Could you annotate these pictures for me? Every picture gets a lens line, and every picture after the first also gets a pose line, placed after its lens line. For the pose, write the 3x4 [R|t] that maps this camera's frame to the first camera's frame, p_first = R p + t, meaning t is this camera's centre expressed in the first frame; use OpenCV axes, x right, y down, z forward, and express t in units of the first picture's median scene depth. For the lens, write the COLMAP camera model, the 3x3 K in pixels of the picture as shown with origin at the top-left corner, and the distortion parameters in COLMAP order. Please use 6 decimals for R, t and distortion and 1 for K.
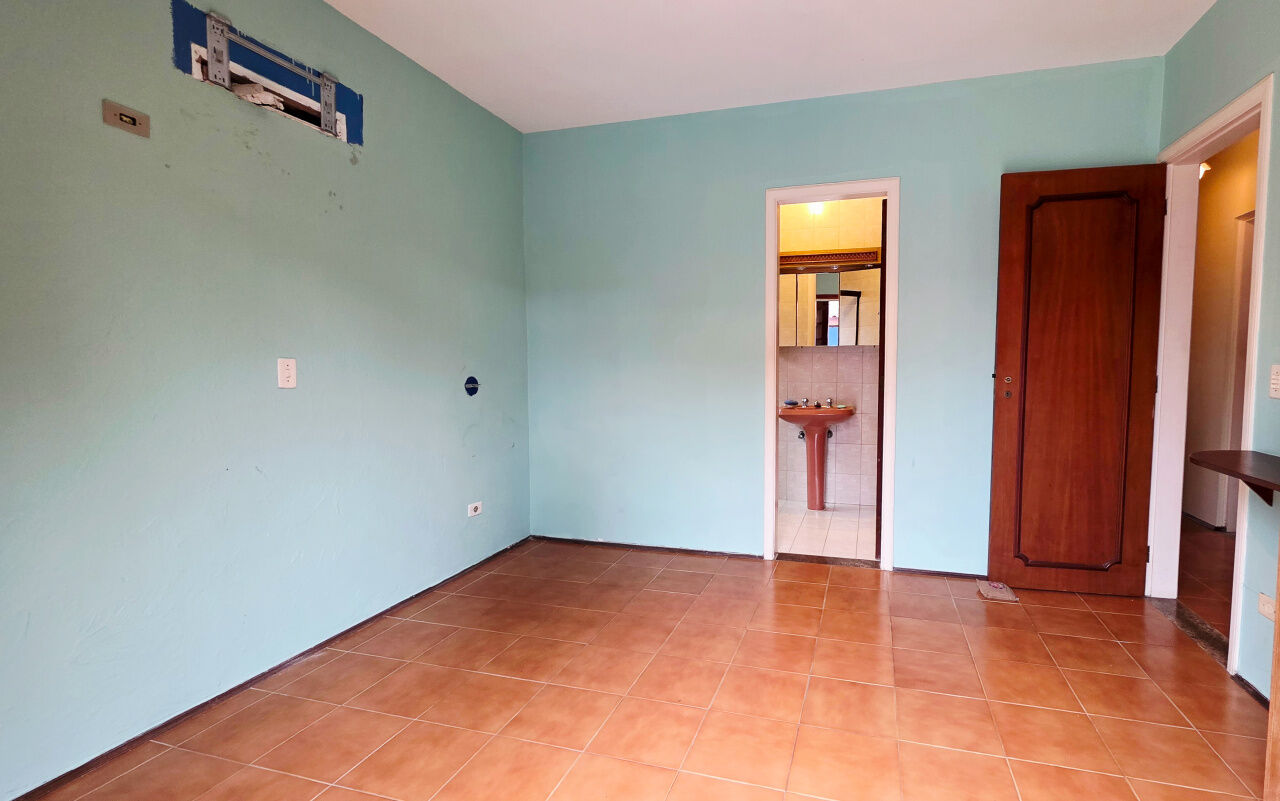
lens RADIAL K [[571.9, 0, 714.7], [0, 571.9, 401.1], [0, 0, 1]] dist [0.003748, -0.001918]
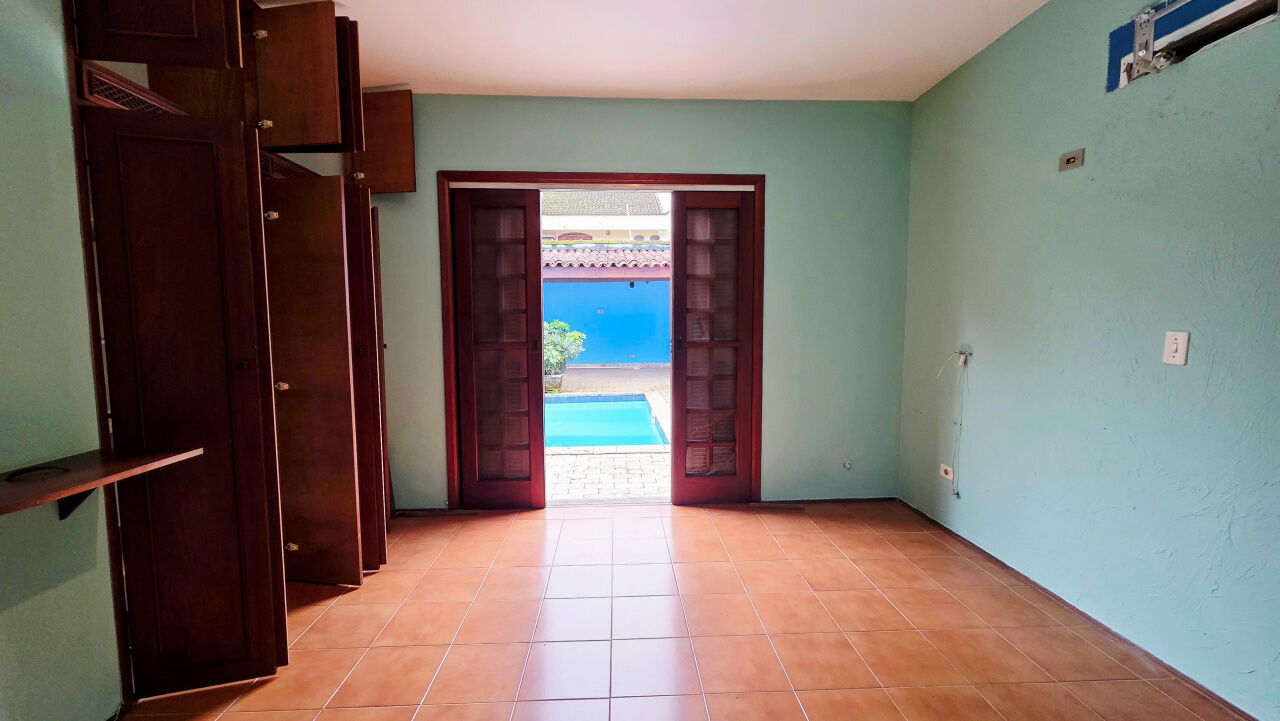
lens RADIAL K [[511.2, 0, 636.1], [0, 511.2, 361.4], [0, 0, 1]] dist [0.001230, -0.000667]
pose [[-0.952761, 0.029621, -0.302273, 0.266984], [-0.014705, 0.989567, 0.143323, -0.114780], [0.303364, 0.140997, -0.942385, 1.324403]]
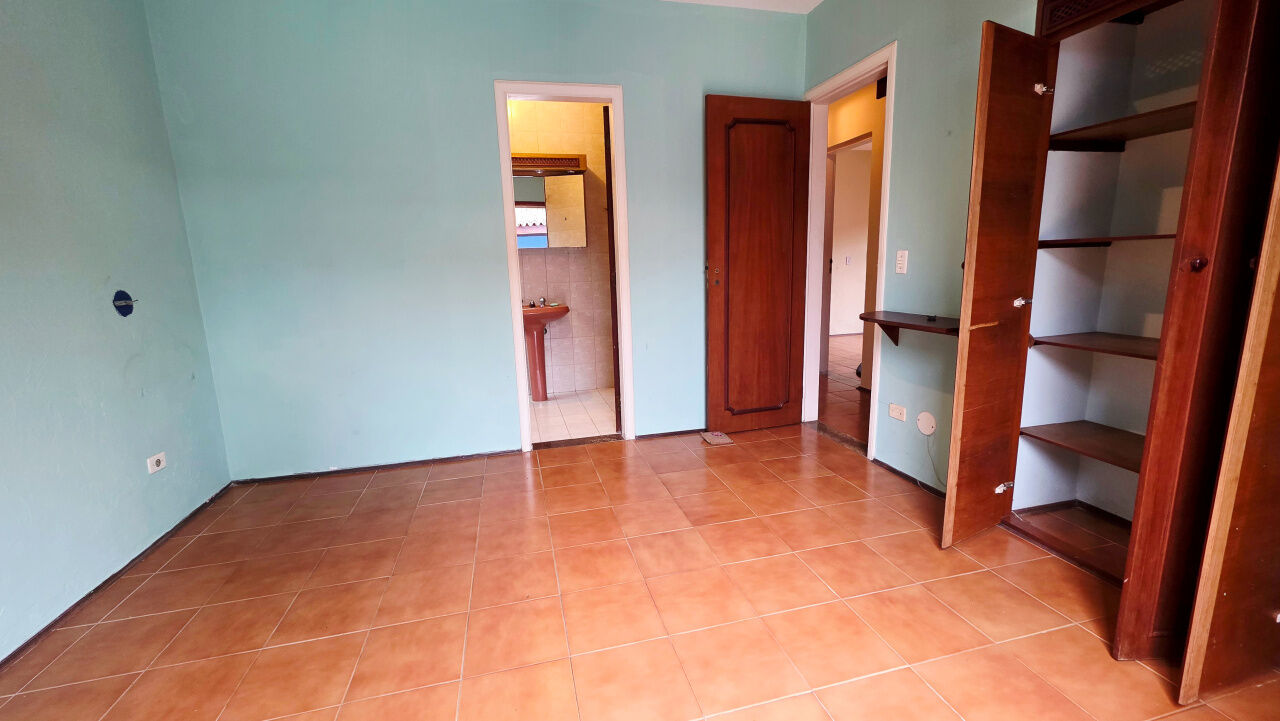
lens RADIAL K [[511.2, 0, 637.5], [0, 511.2, 362.6], [0, 0, 1]] dist [0.001230, -0.000667]
pose [[0.872069, -0.116549, 0.475302, -0.217222], [0.062974, 0.989878, 0.127185, 0.009453], [-0.485314, -0.080982, 0.870582, 0.122317]]
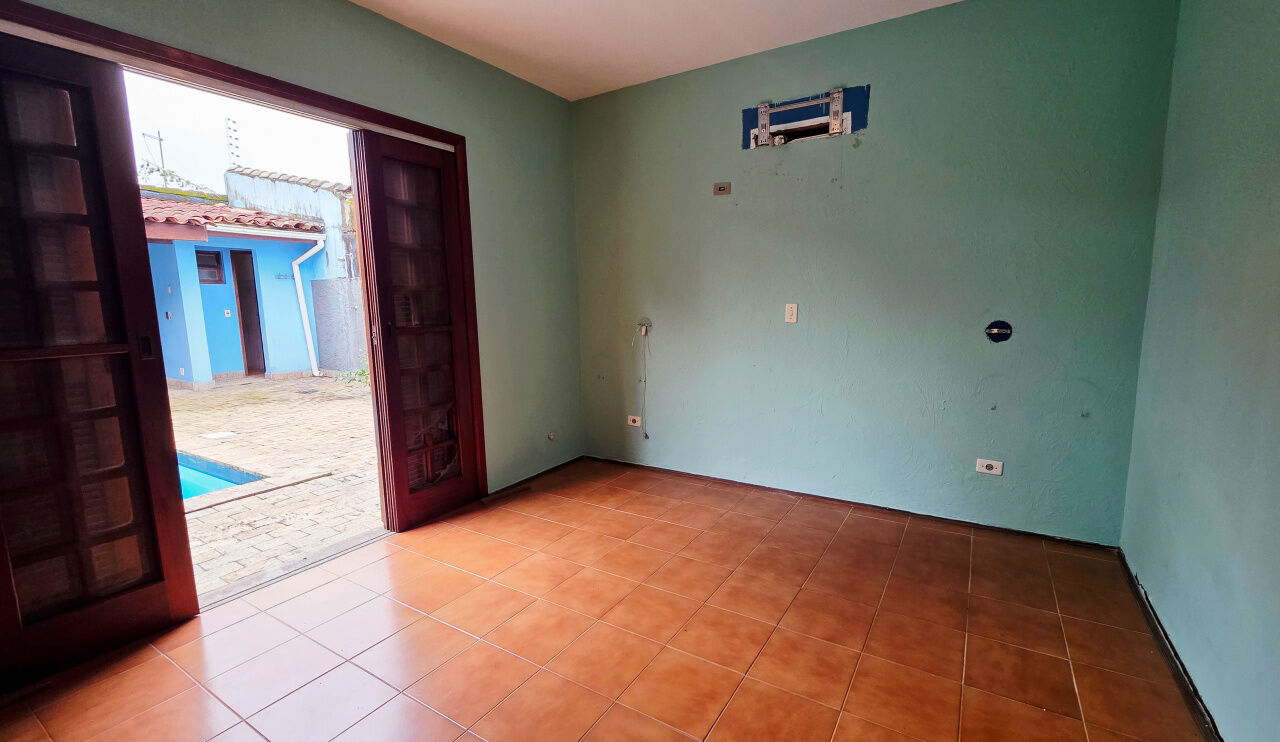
lens RADIAL K [[534.4, 0, 670.2], [0, 534.4, 373.3], [0, 0, 1]] dist [0.001598, -0.001494]
pose [[-0.261725, 0.137289, -0.955328, 0.664906], [-0.051038, 0.986477, 0.155748, -0.084853], [0.963792, 0.089521, -0.251179, 0.937200]]
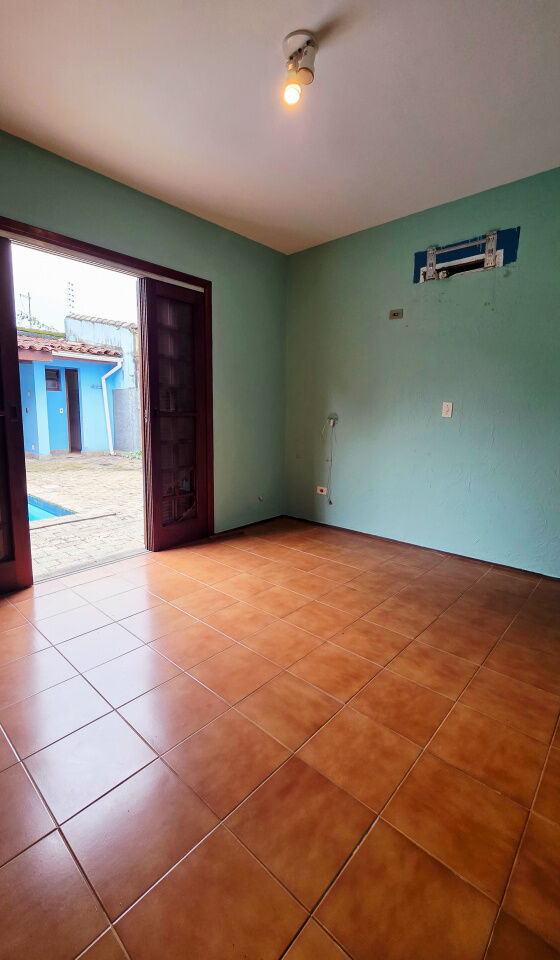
lens RADIAL K [[410.2, 0, 279.6], [0, 410.2, 463.2], [0, 0, 1]] dist [-0.001133, -0.000711]
pose [[-0.451517, 0.105934, -0.885952, 0.700967], [-0.069044, 0.985802, 0.153061, -0.038134], [0.889587, 0.130280, -0.437792, 0.996307]]
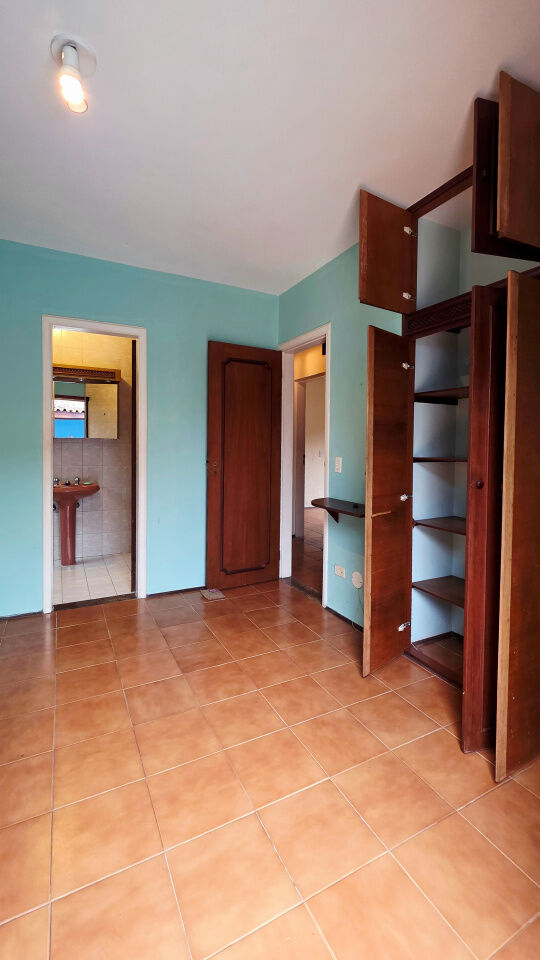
lens RADIAL K [[402.1, 0, 264.9], [0, 402.1, 458.2], [0, 0, 1]] dist [0.000577, -0.000110]
pose [[0.741084, -0.008279, 0.671361, -0.187189], [0.032850, 0.999174, -0.023941, -0.025096], [-0.670608, 0.039797, 0.740744, 0.049241]]
